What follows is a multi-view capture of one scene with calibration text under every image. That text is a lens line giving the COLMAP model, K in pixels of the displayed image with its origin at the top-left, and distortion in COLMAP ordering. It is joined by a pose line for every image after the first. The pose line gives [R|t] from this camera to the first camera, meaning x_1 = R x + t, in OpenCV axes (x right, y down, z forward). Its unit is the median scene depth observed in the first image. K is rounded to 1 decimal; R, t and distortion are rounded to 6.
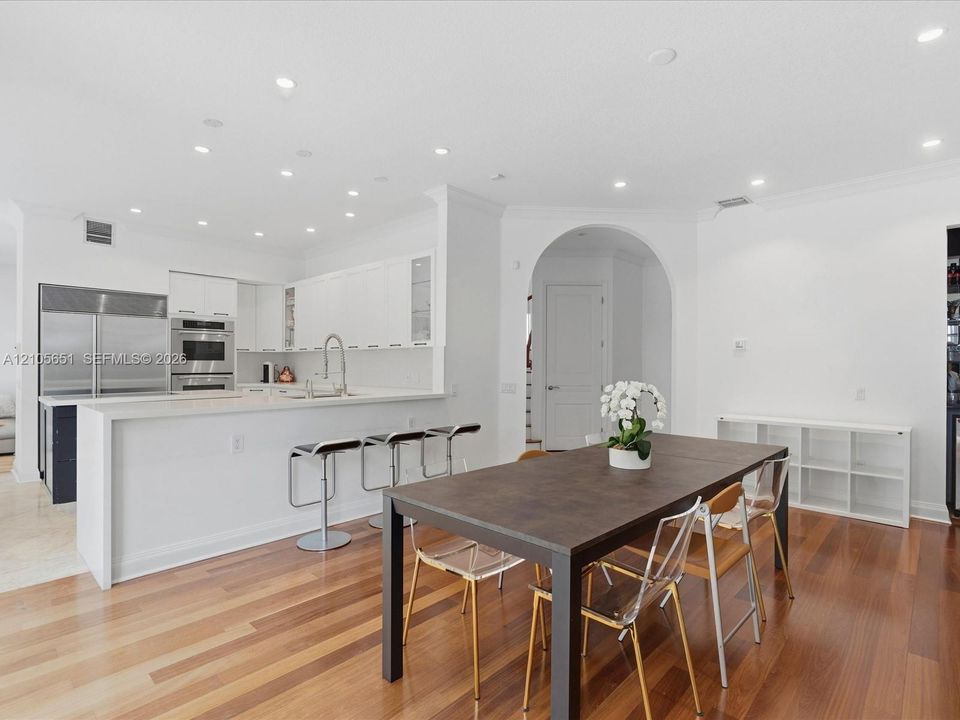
lens RADIAL K [[481.4, 0, 480.0], [0, 481.4, 360.0], [0, 0, 1]] dist [-0.000700, 0.000296]
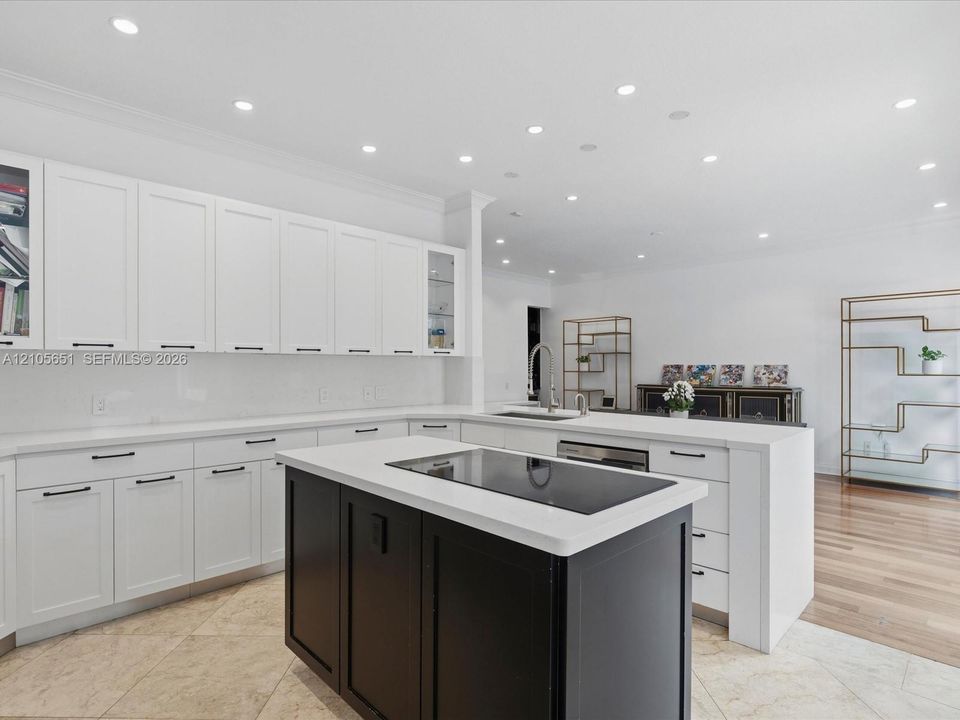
lens RADIAL K [[486.2, 0, 477.1], [0, 486.2, 365.2], [0, 0, 1]] dist [-0.003318, -0.000424]
pose [[0.060862, -0.001212, 0.998145, -0.817752], [-0.006472, 0.999978, 0.001609, -0.009727], [-0.998125, -0.006558, 0.060853, 0.726013]]
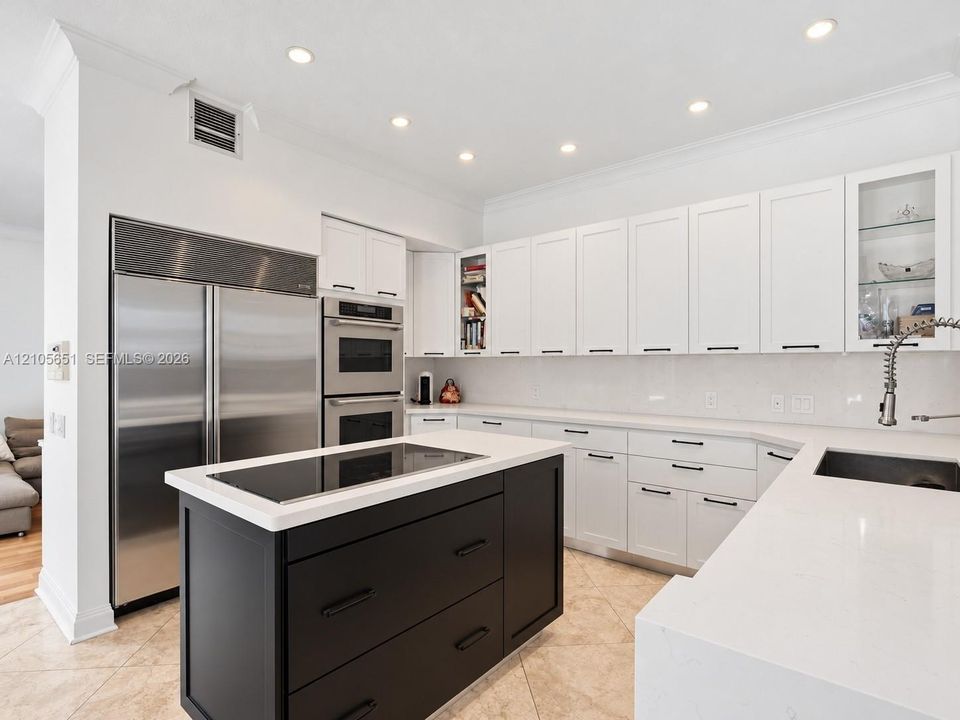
lens RADIAL K [[486.2, 0, 477.1], [0, 486.2, 365.2], [0, 0, 1]] dist [-0.003318, -0.000424]
pose [[0.997786, 0.001395, 0.066494, -0.497864], [-0.001801, 0.999980, 0.006059, -0.011306], [-0.066484, -0.006166, 0.997768, 0.420106]]
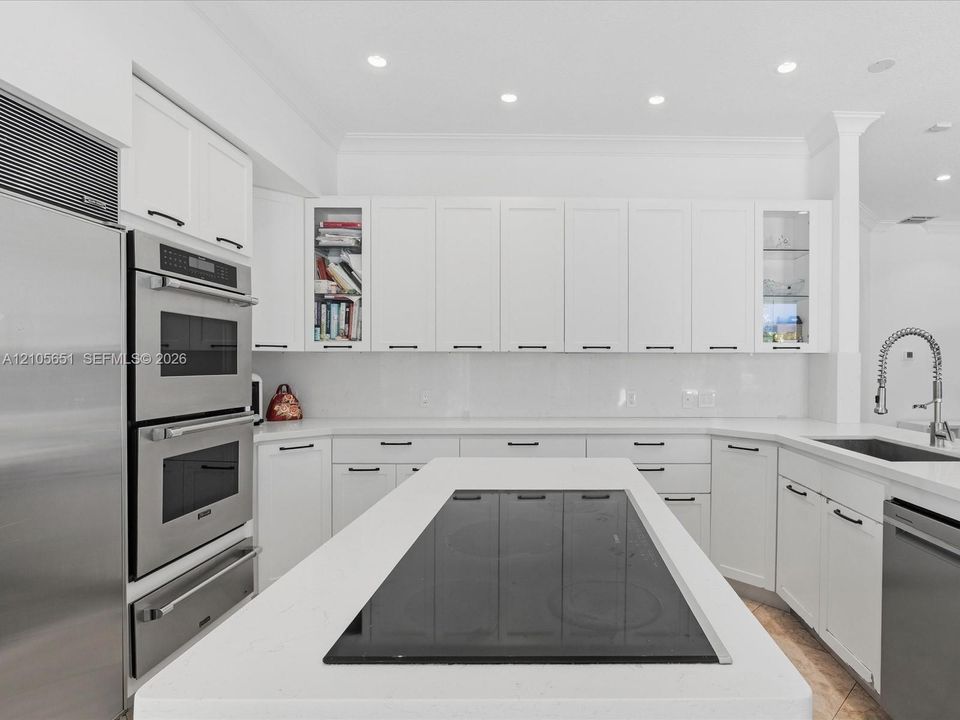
lens RADIAL K [[524.0, 0, 549.5], [0, 524.0, 368.0], [0, 0, 1]] dist [0.002135, 0.001102]
pose [[0.710914, -0.003148, 0.703272, -0.682896], [-0.006614, 0.999916, 0.011161, -0.010075], [-0.703248, -0.012586, 0.710833, 0.599142]]
